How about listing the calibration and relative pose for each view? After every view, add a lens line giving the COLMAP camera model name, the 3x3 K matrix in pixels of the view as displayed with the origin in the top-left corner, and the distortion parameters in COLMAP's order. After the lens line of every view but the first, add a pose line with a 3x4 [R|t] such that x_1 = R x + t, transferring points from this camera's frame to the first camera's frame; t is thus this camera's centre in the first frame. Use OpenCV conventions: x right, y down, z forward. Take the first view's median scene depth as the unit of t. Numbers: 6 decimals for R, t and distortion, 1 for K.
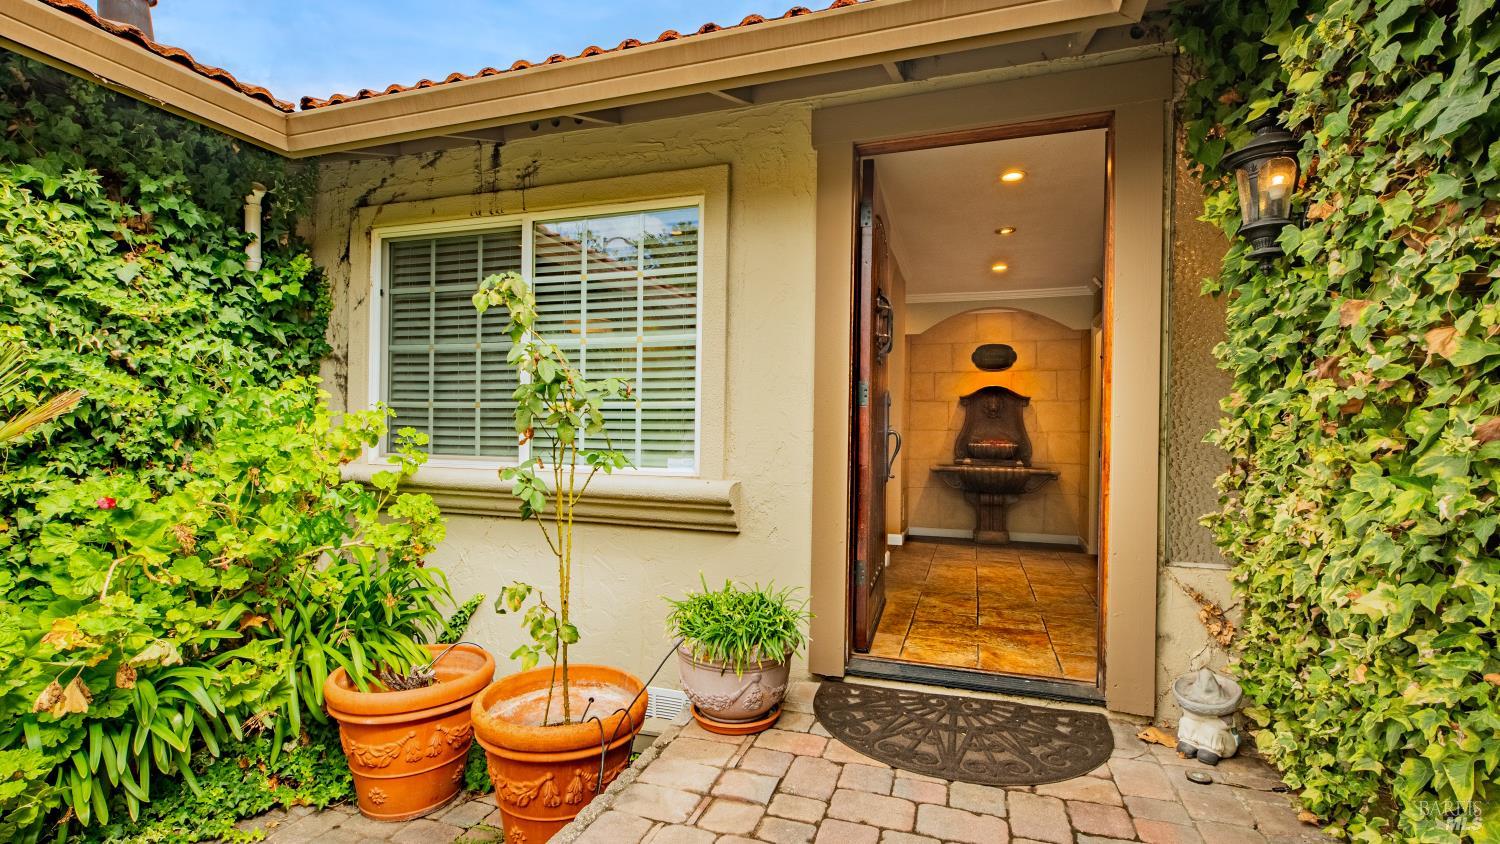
lens RADIAL K [[670.4, 0, 747.5], [0, 670.4, 430.1], [0, 0, 1]] dist [0.006180, -0.000860]
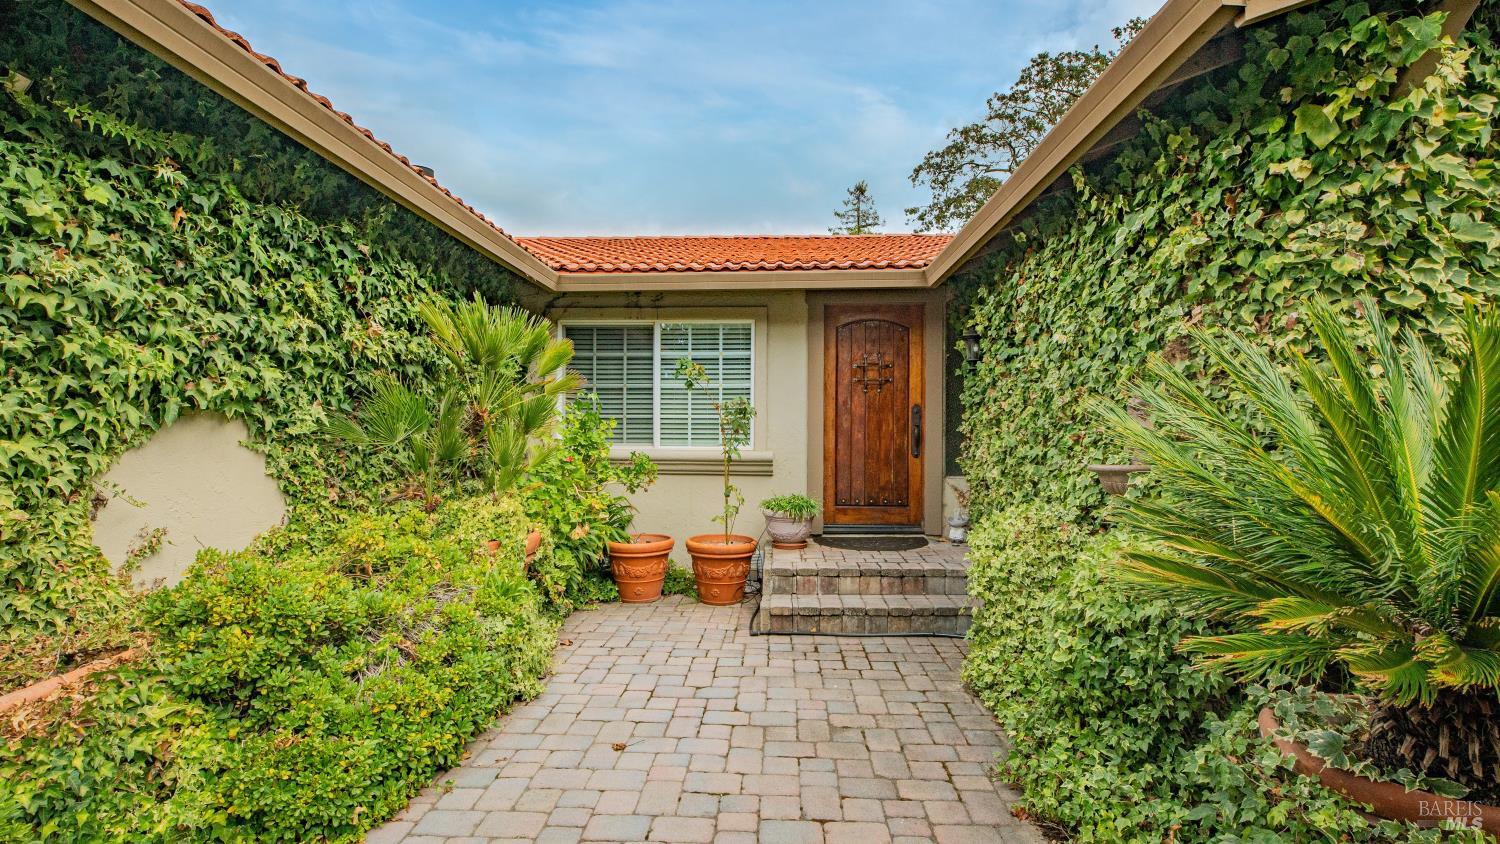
lens RADIAL K [[670.4, 0, 747.5], [0, 670.4, 430.1], [0, 0, 1]] dist [0.006180, -0.000860]
pose [[0.961367, -0.011184, 0.275042, -0.902317], [0.010188, 0.999935, 0.005050, -0.007375], [-0.275081, -0.002052, 0.961419, -1.408950]]
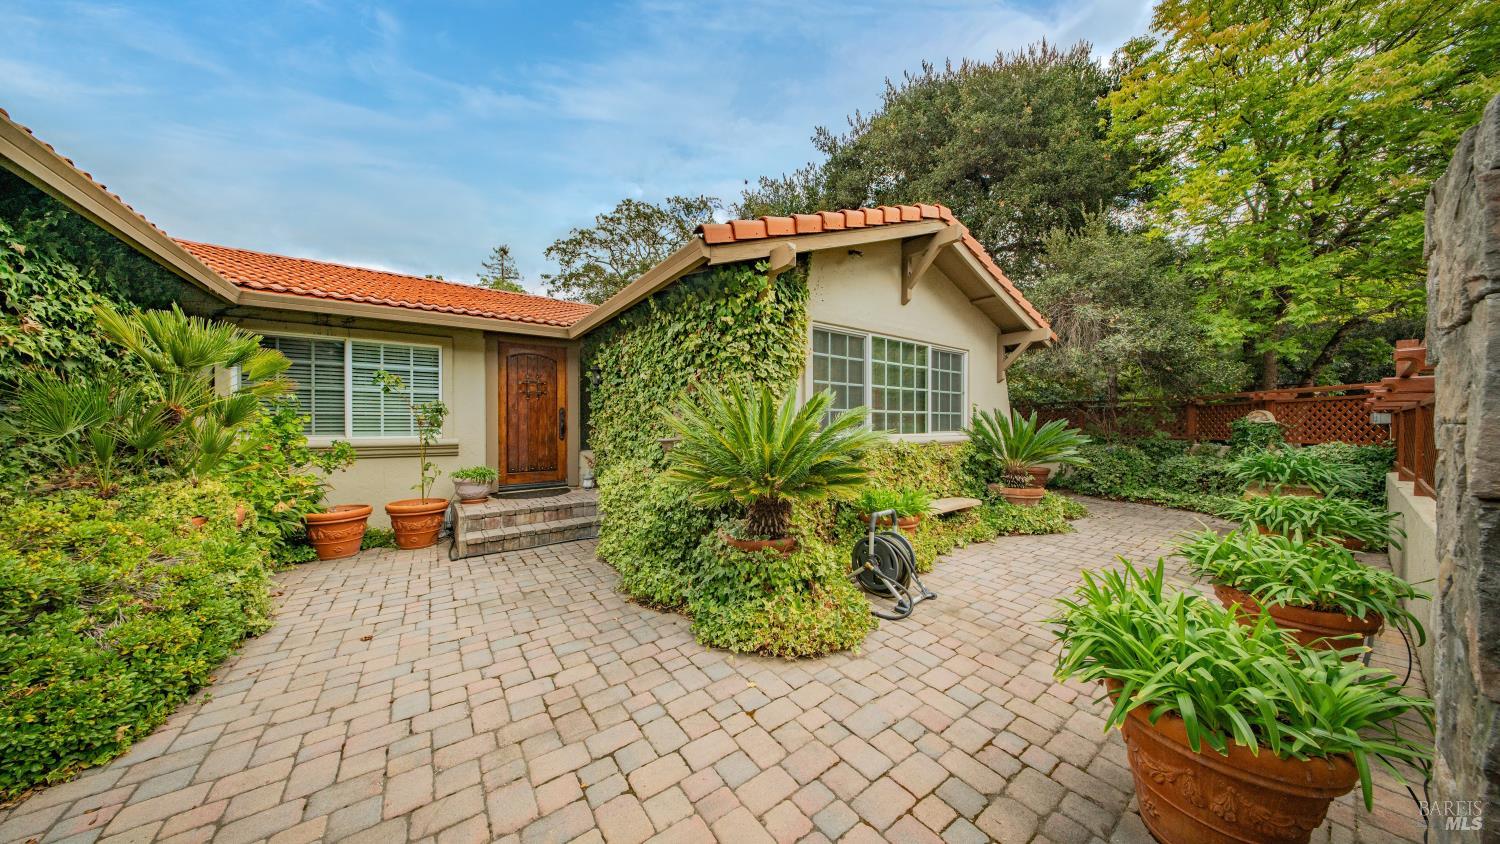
lens RADIAL K [[436.1, 0, 747.7], [0, 436.1, 428.0], [0, 0, 1]] dist [0.001280, -0.001211]
pose [[0.576290, -0.020853, 0.816979, -1.187246], [0.009690, 0.999778, 0.018684, 0.001365], [-0.817188, -0.002851, 0.576364, -1.706533]]
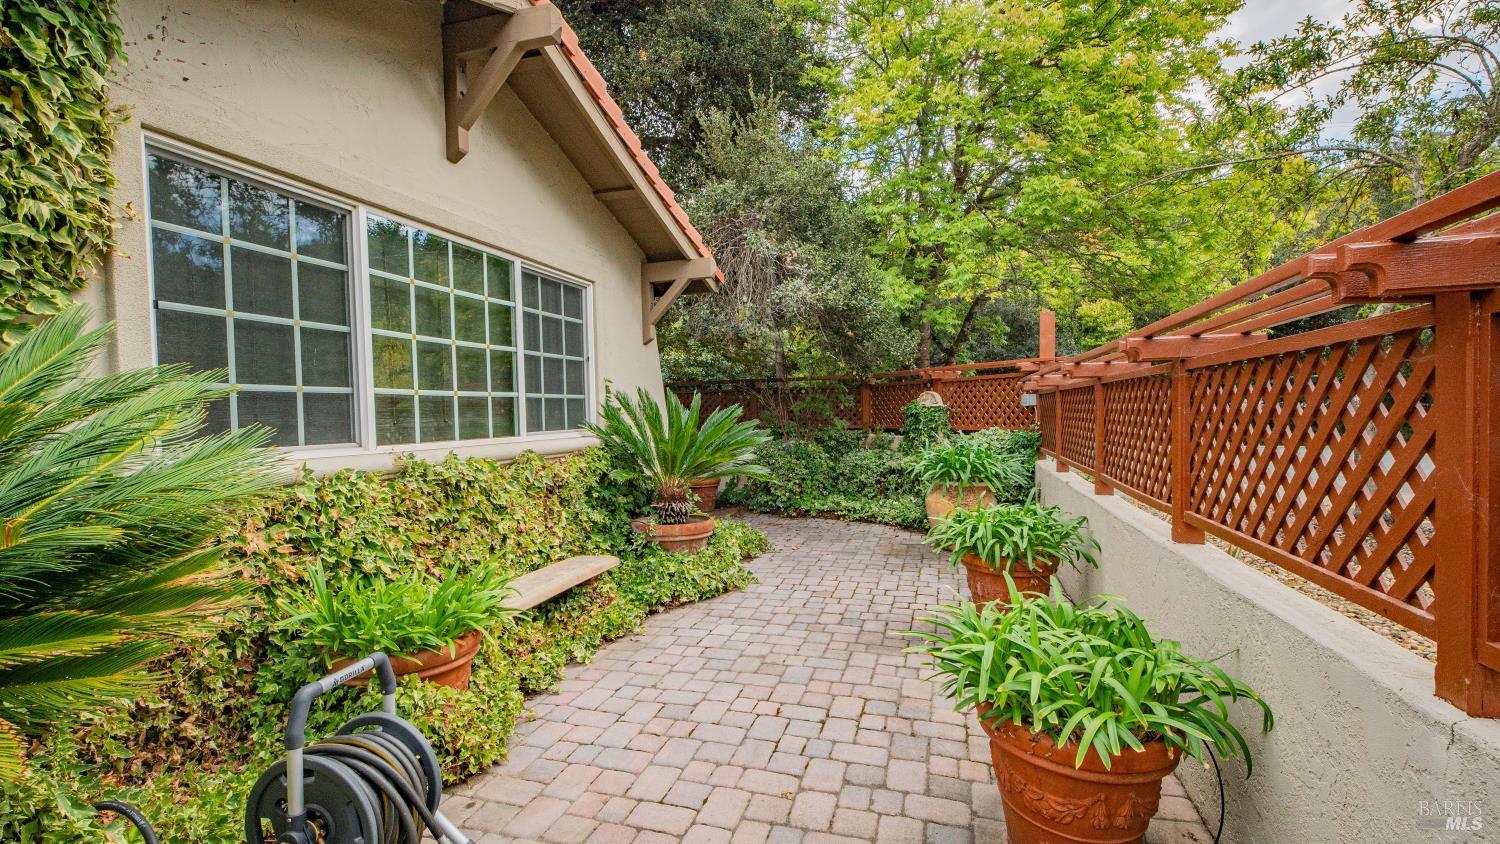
lens RADIAL K [[670.4, 0, 747.5], [0, 670.4, 430.1], [0, 0, 1]] dist [0.006180, -0.000860]
pose [[-0.037267, -0.041055, 0.998462, -0.433932], [0.023474, 0.998844, 0.041947, 0.005626], [-0.999030, 0.025001, -0.036260, -1.694241]]
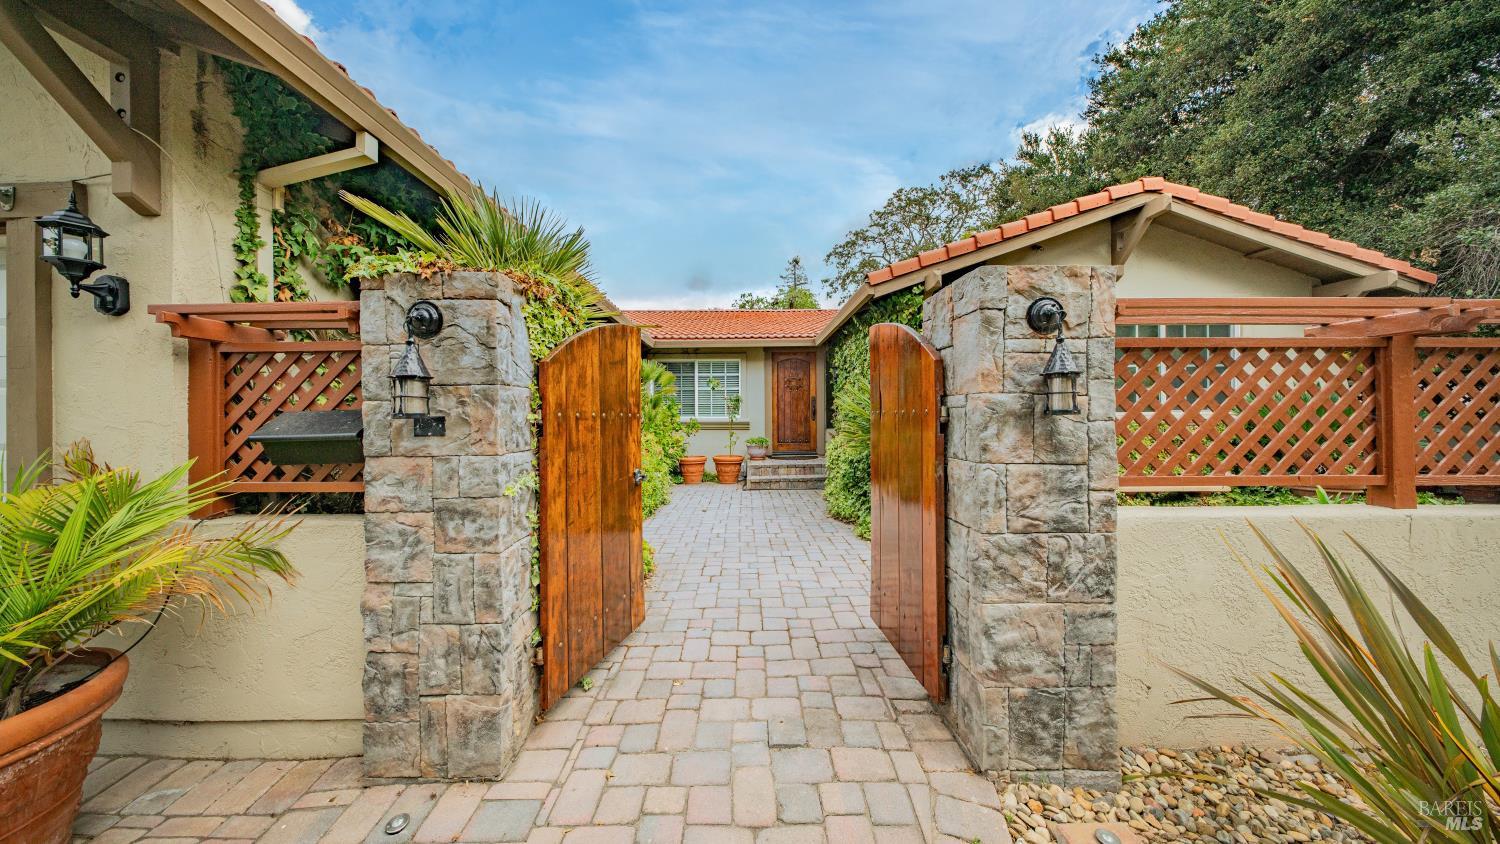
lens RADIAL K [[451.9, 0, 748.2], [0, 451.9, 417.3], [0, 0, 1]] dist [0.000742, -0.000108]
pose [[0.945012, -0.024312, 0.326132, -1.431271], [0.022875, 0.999704, 0.008242, 0.053049], [-0.326236, -0.000329, 0.945288, -2.759722]]
